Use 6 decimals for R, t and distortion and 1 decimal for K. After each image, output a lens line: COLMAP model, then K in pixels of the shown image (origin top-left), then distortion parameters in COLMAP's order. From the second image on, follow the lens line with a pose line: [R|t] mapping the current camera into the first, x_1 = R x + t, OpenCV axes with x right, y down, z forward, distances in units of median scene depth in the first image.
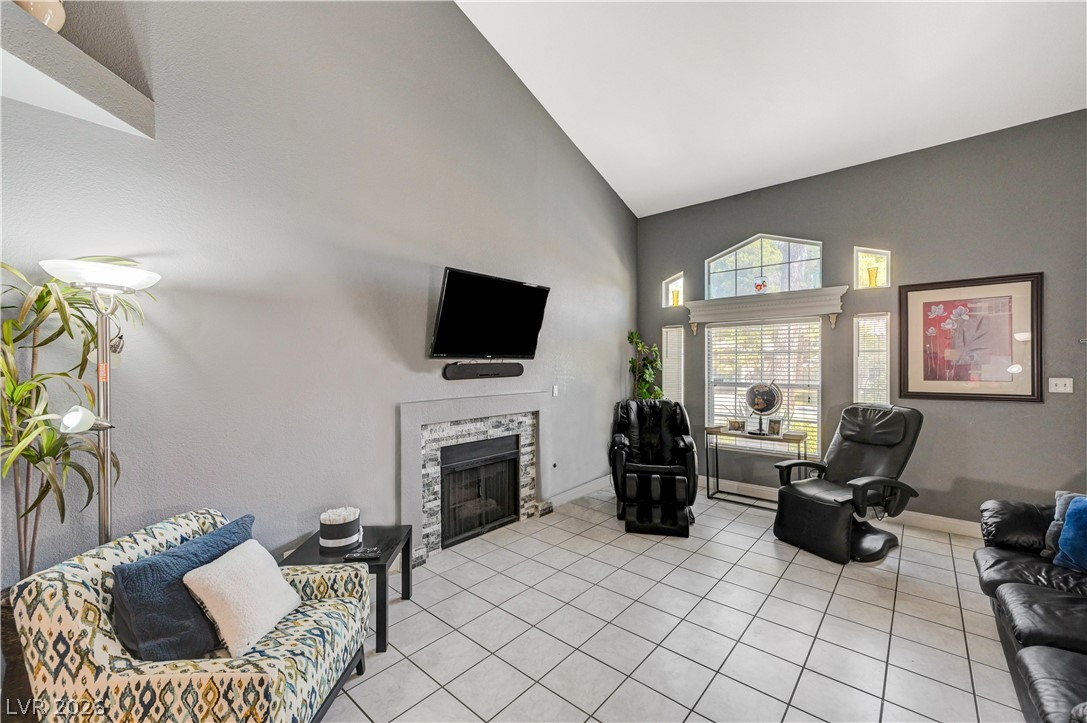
lens RADIAL K [[433.8, 0, 544.2], [0, 433.8, 365.7], [0, 0, 1]] dist [0.003836, 0.001564]
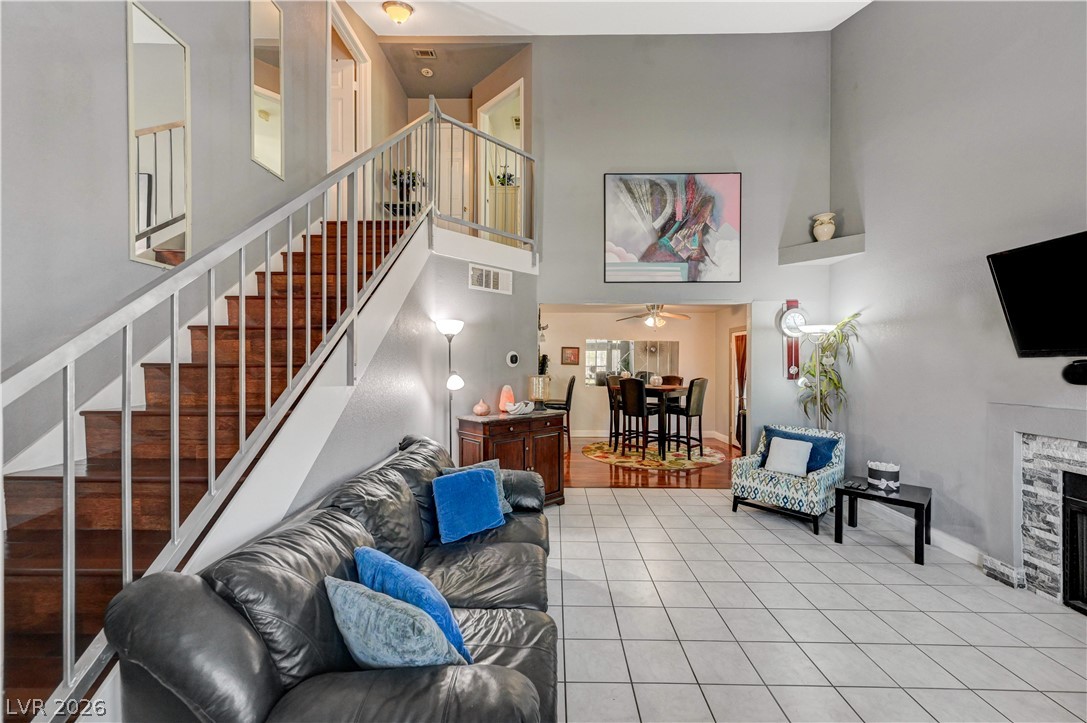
lens RADIAL K [[433.8, 0, 547.9], [0, 433.8, 363.4], [0, 0, 1]] dist [0.003836, 0.001564]
pose [[-0.762984, -0.001136, -0.646416, 0.844136], [-0.007024, 0.999954, 0.006533, -0.001612], [0.646379, 0.009525, -0.762957, 0.873584]]
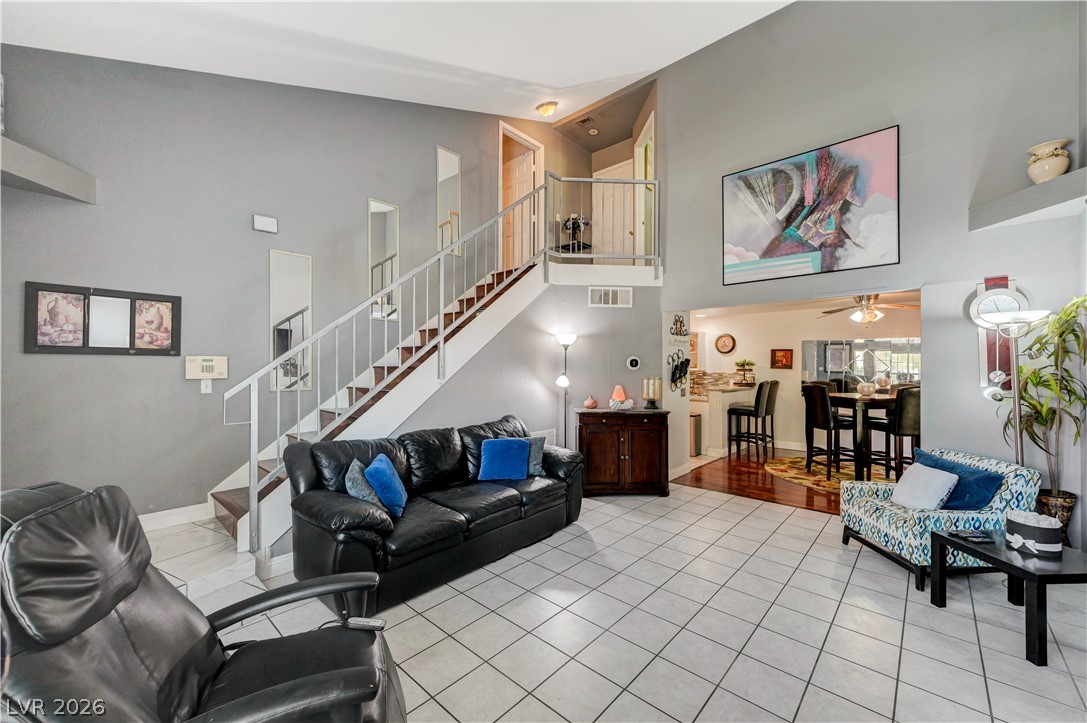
lens RADIAL K [[433.8, 0, 543.6], [0, 433.8, 362.0], [0, 0, 1]] dist [0.003836, 0.001564]
pose [[-0.999578, -0.002571, 0.028941, 0.391280], [-0.002637, 0.999994, -0.002241, -0.004240], [-0.028935, -0.002316, -0.999579, 1.278236]]
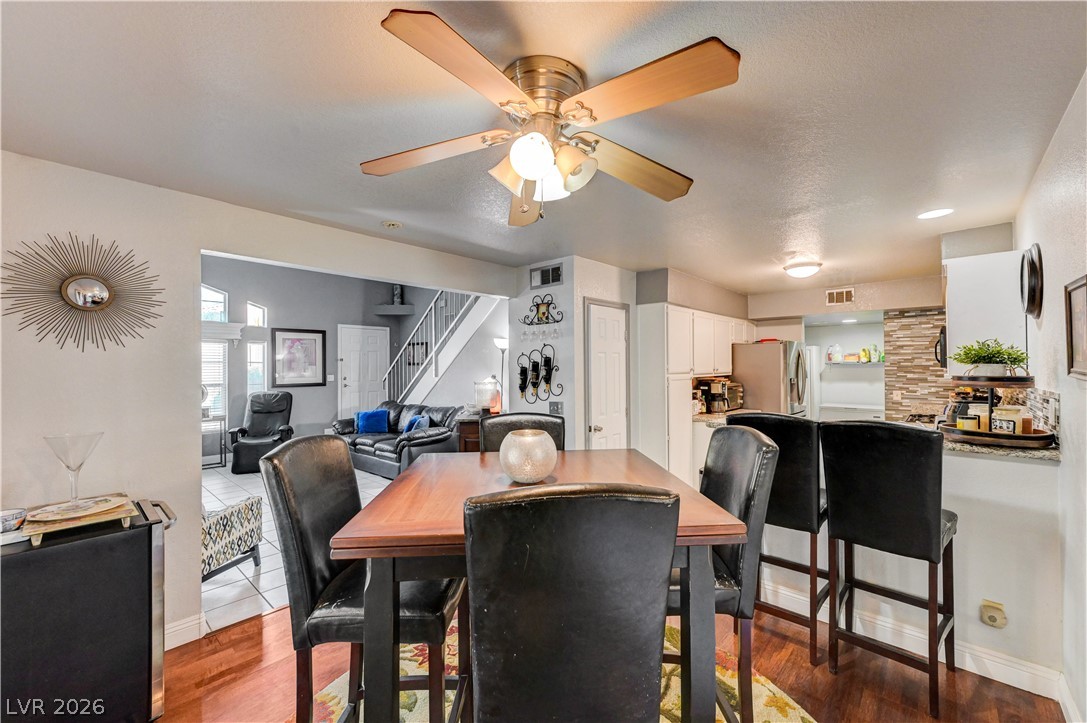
lens RADIAL K [[433.8, 0, 547.6], [0, 433.8, 367.5], [0, 0, 1]] dist [0.003836, 0.001564]
pose [[0.024999, -0.000115, 0.999687, -1.033625], [0.014000, 0.999902, -0.000235, 0.003793], [-0.999589, 0.014002, 0.024999, -0.229727]]
